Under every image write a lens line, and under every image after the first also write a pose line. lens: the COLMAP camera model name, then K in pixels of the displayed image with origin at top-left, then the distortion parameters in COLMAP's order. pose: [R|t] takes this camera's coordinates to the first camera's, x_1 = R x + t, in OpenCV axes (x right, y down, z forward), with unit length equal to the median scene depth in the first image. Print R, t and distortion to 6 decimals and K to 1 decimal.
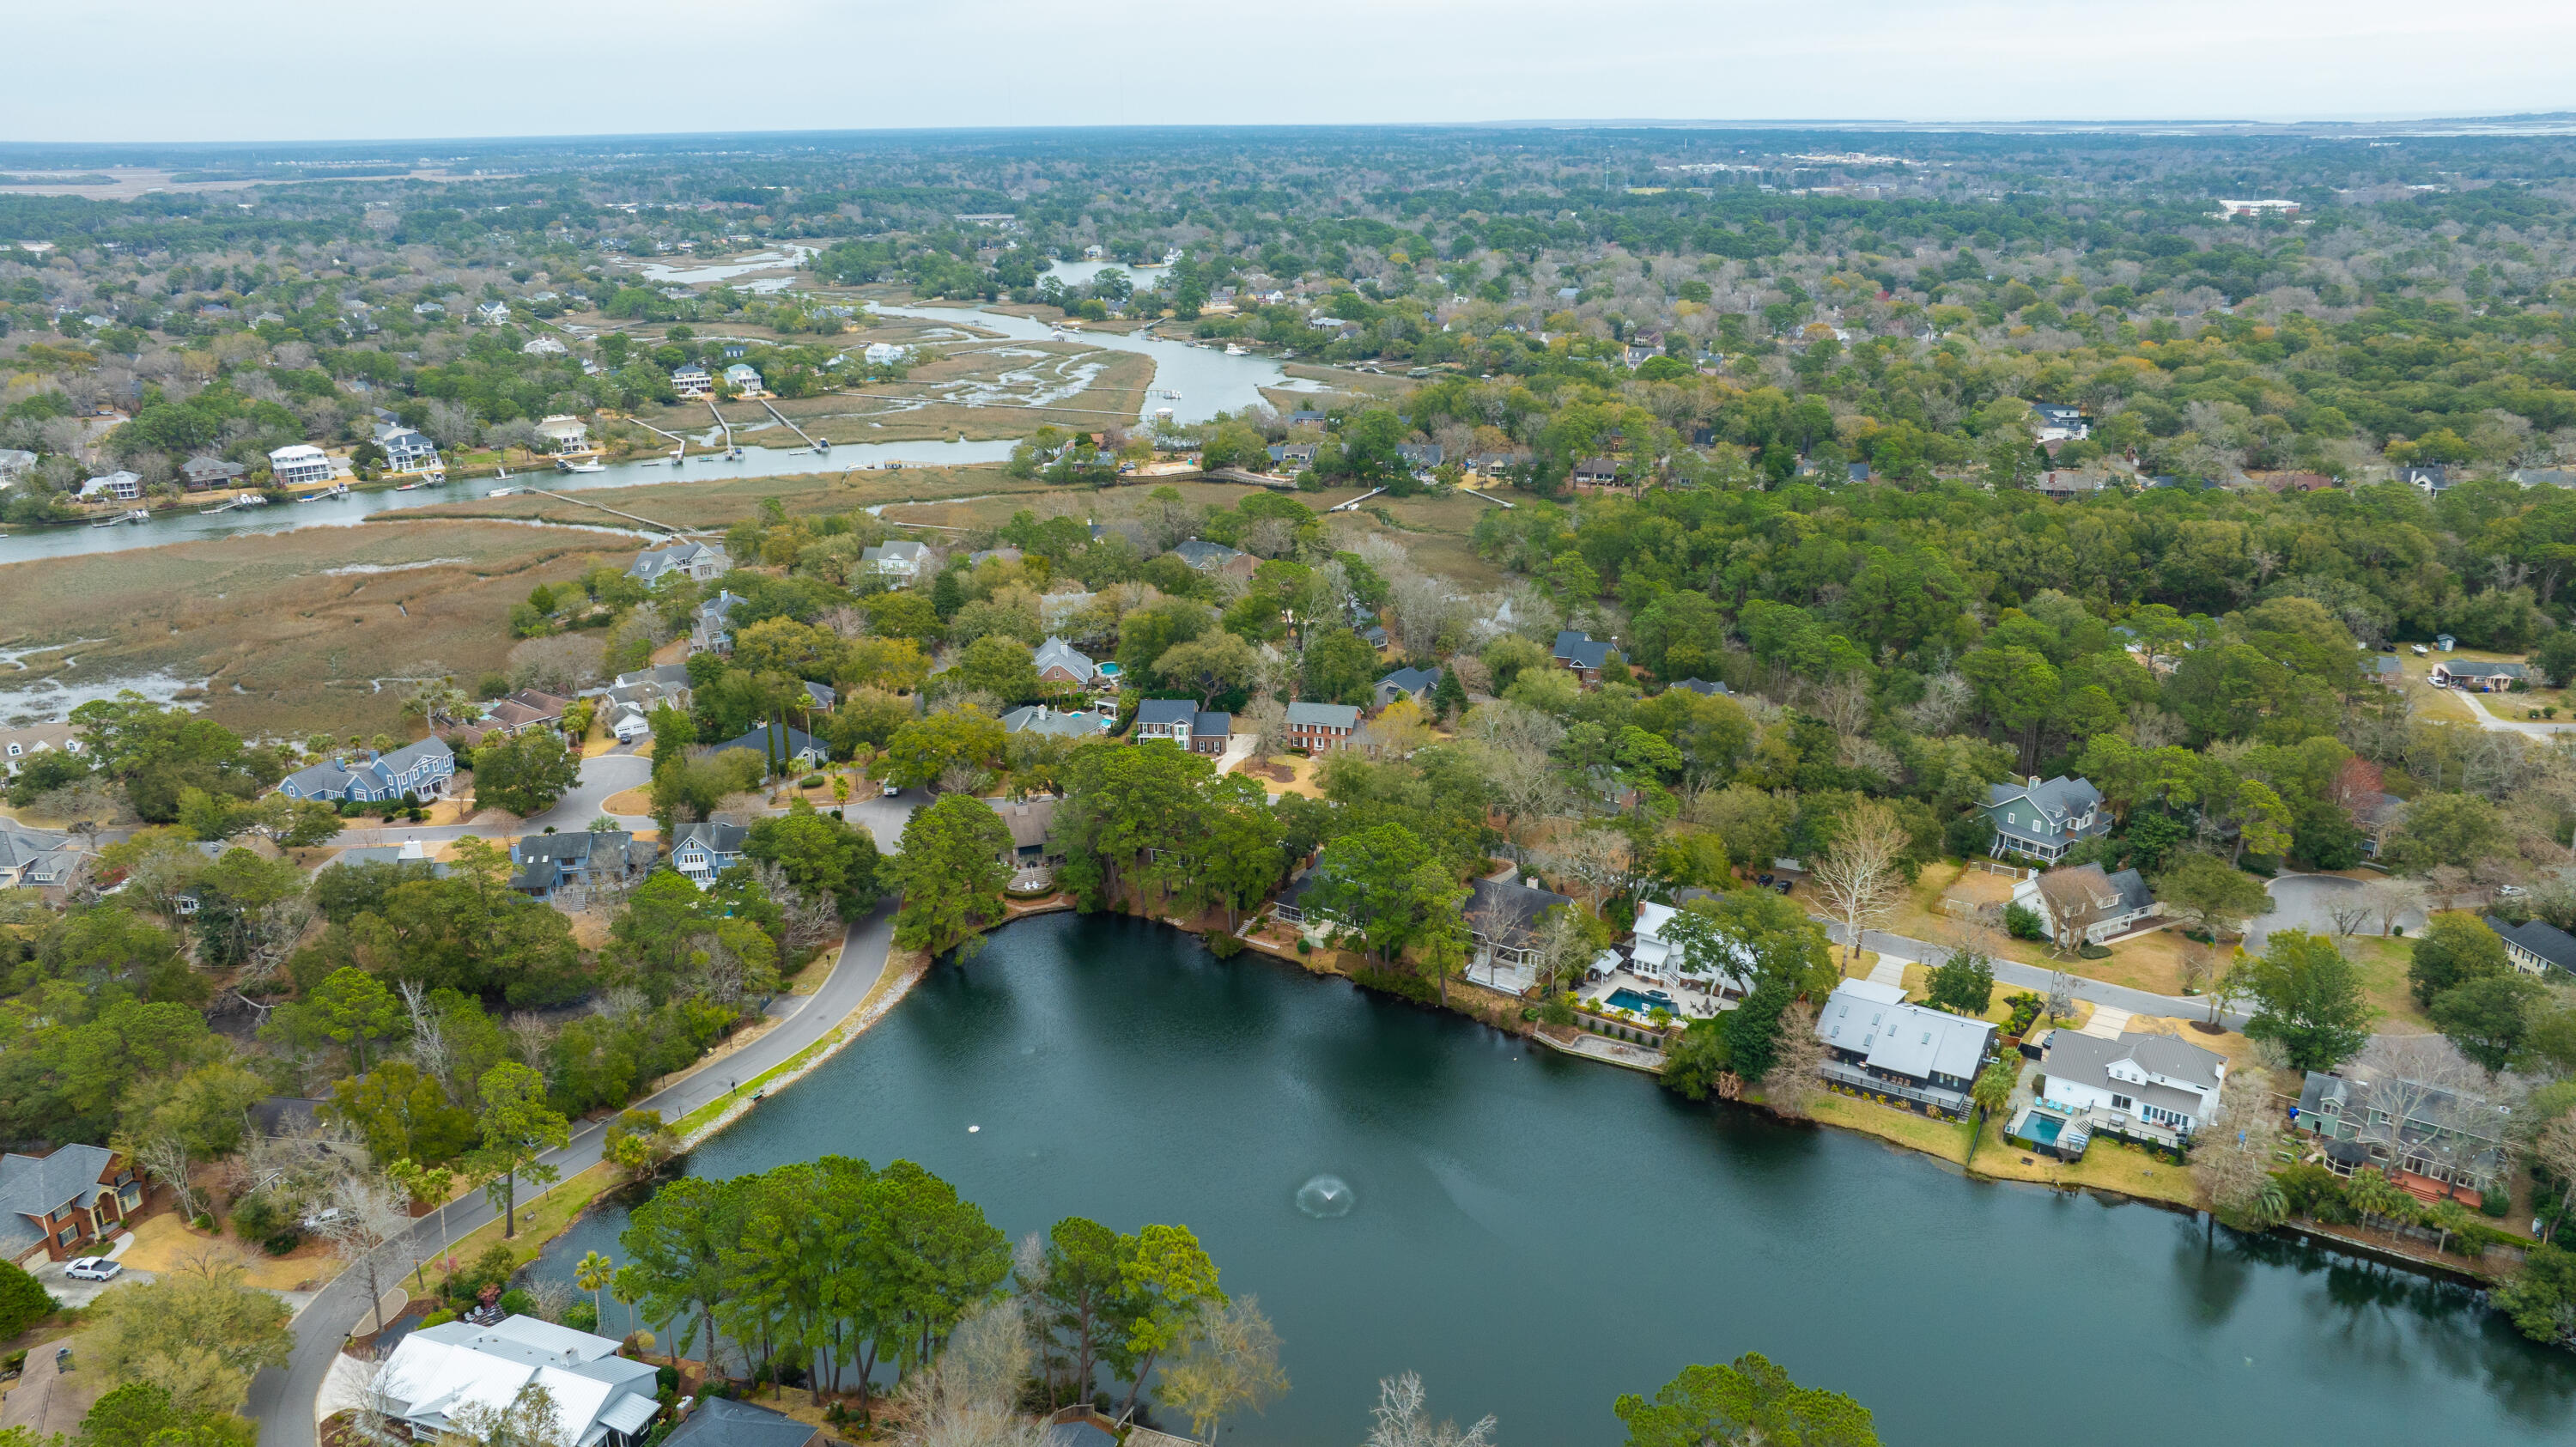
lens RADIAL K [[1784.2, 0, 1288.0], [0, 1784.2, 723.5], [0, 0, 1]] dist [-0.012960, -0.006622]
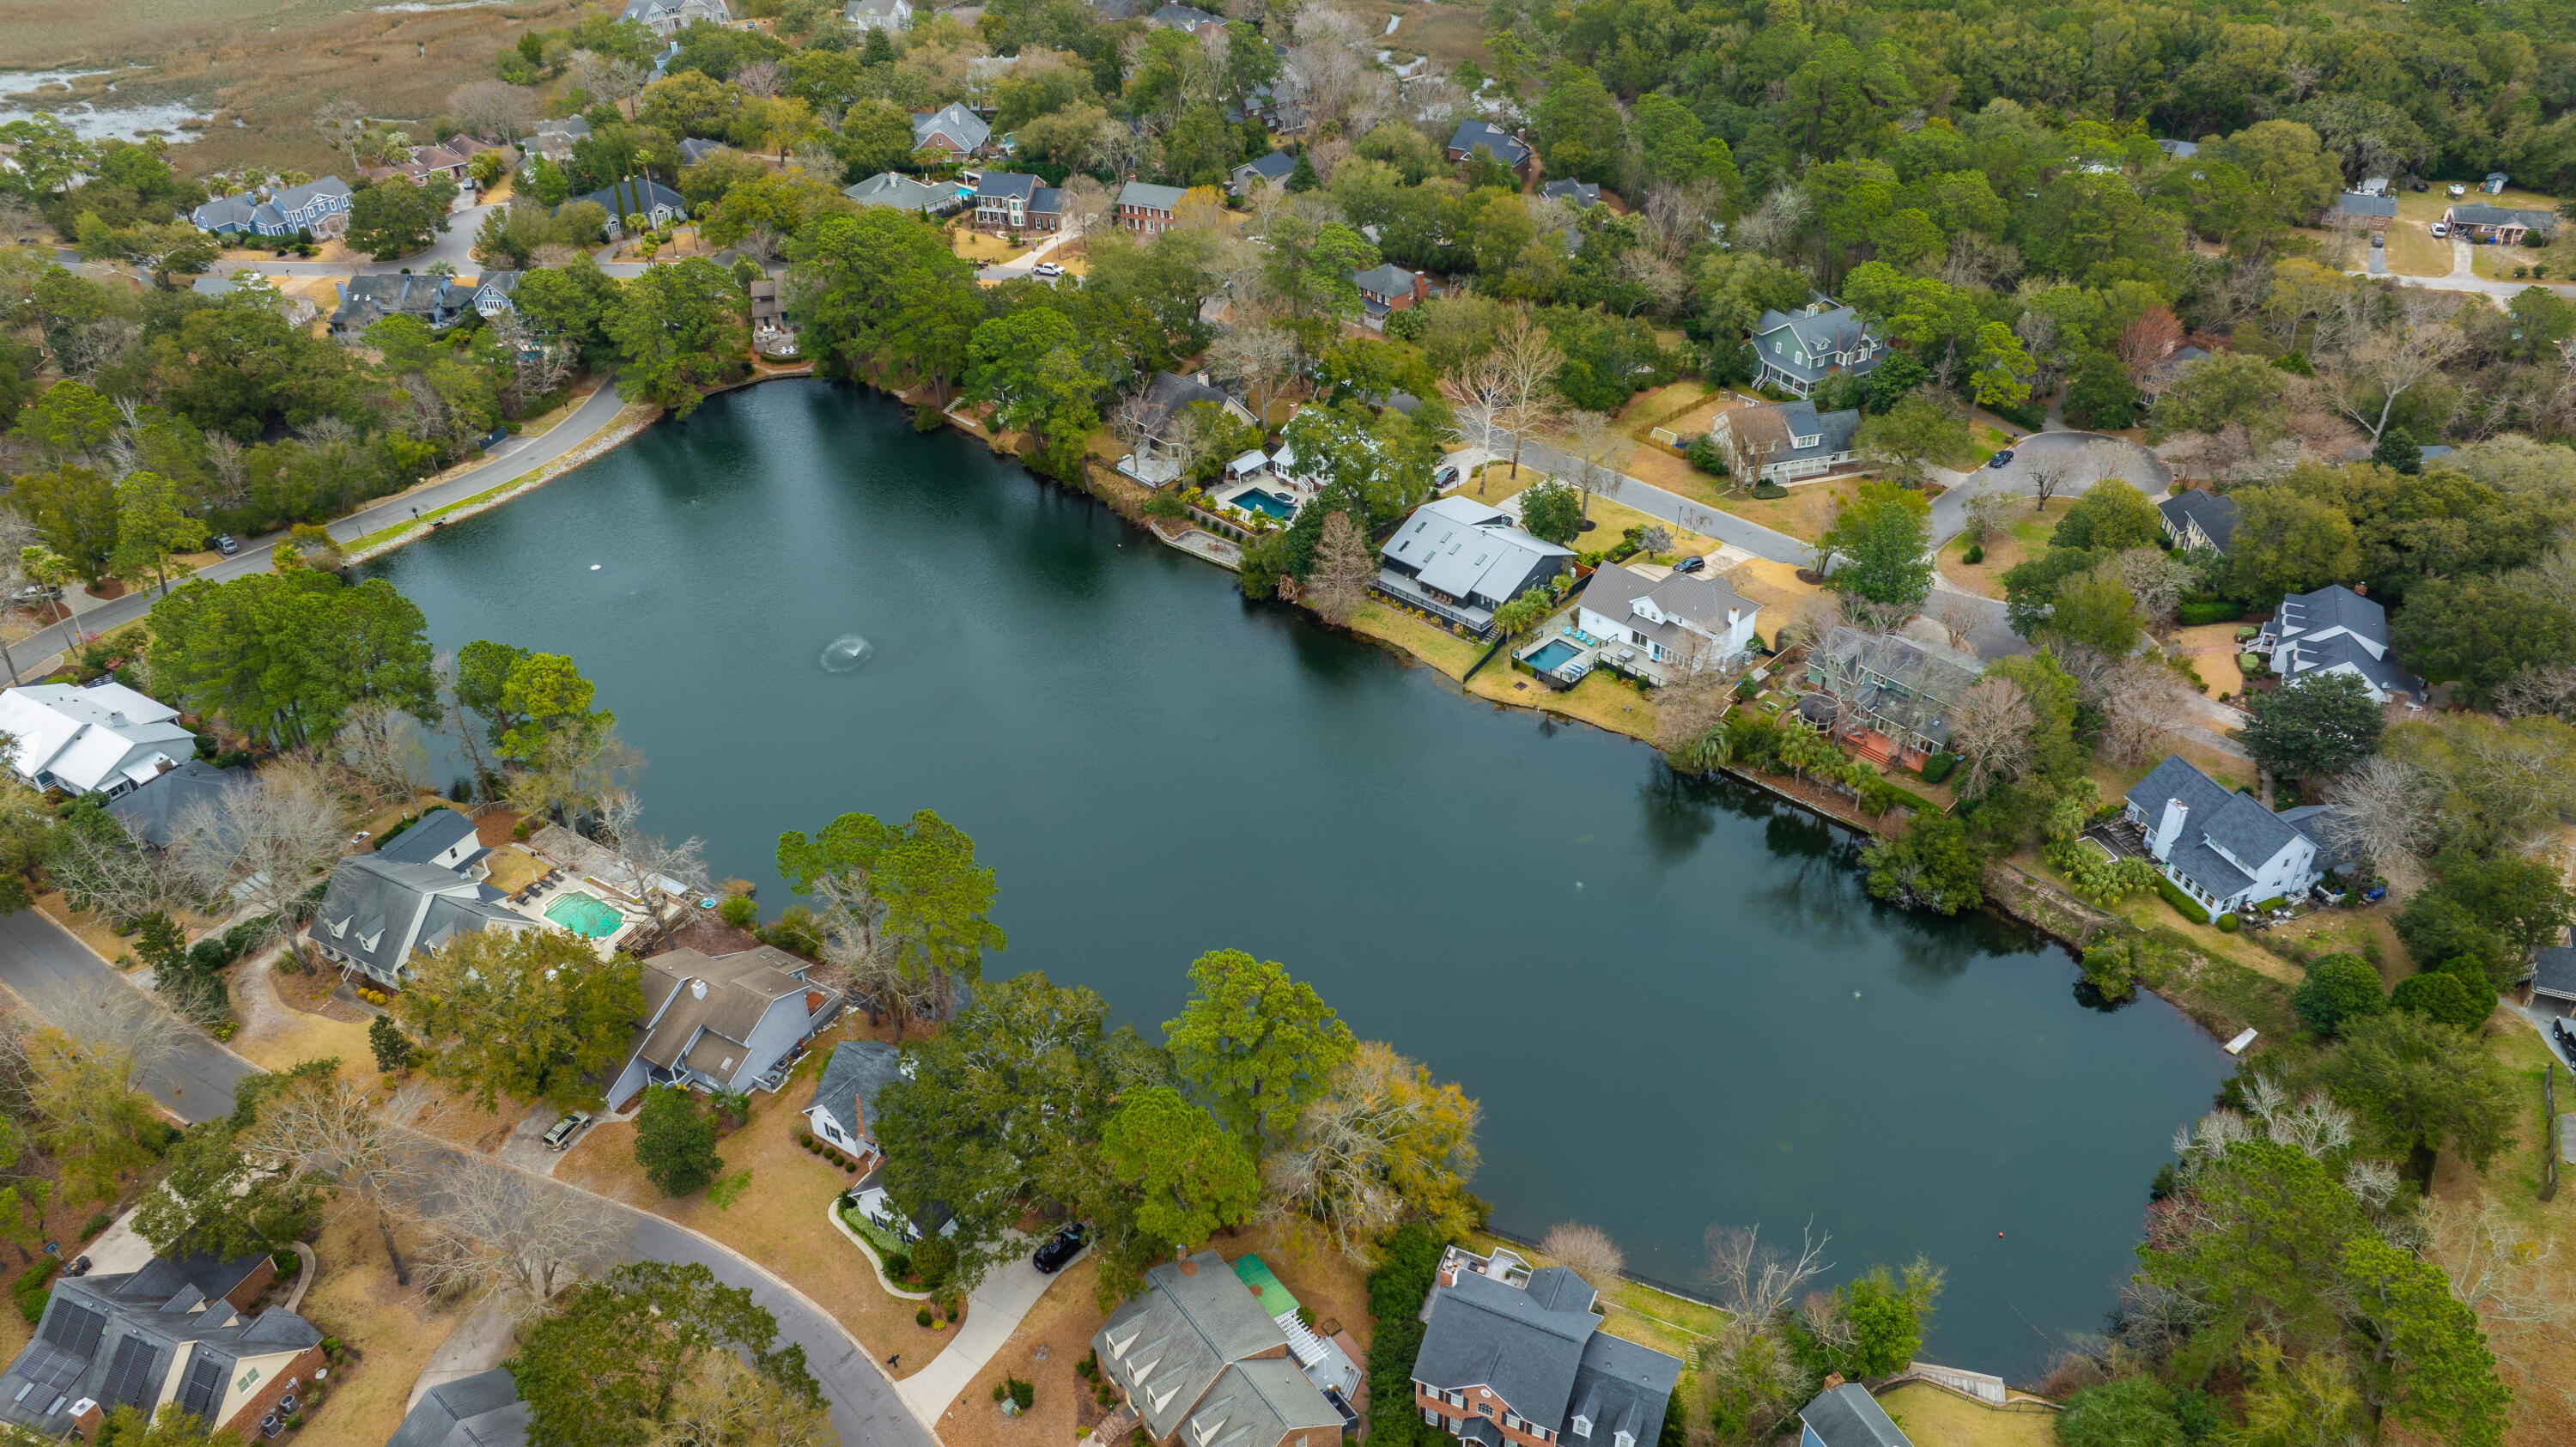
lens RADIAL K [[1796.1, 0, 1288.0], [0, 1796.1, 723.5], [0, 0, 1]] dist [-0.061204, 0.079999]
pose [[0.982827, 0.099285, -0.155544, 0.353465], [-0.052505, 0.958539, 0.280082, -0.007847], [0.176903, -0.267105, 0.947291, 0.010449]]
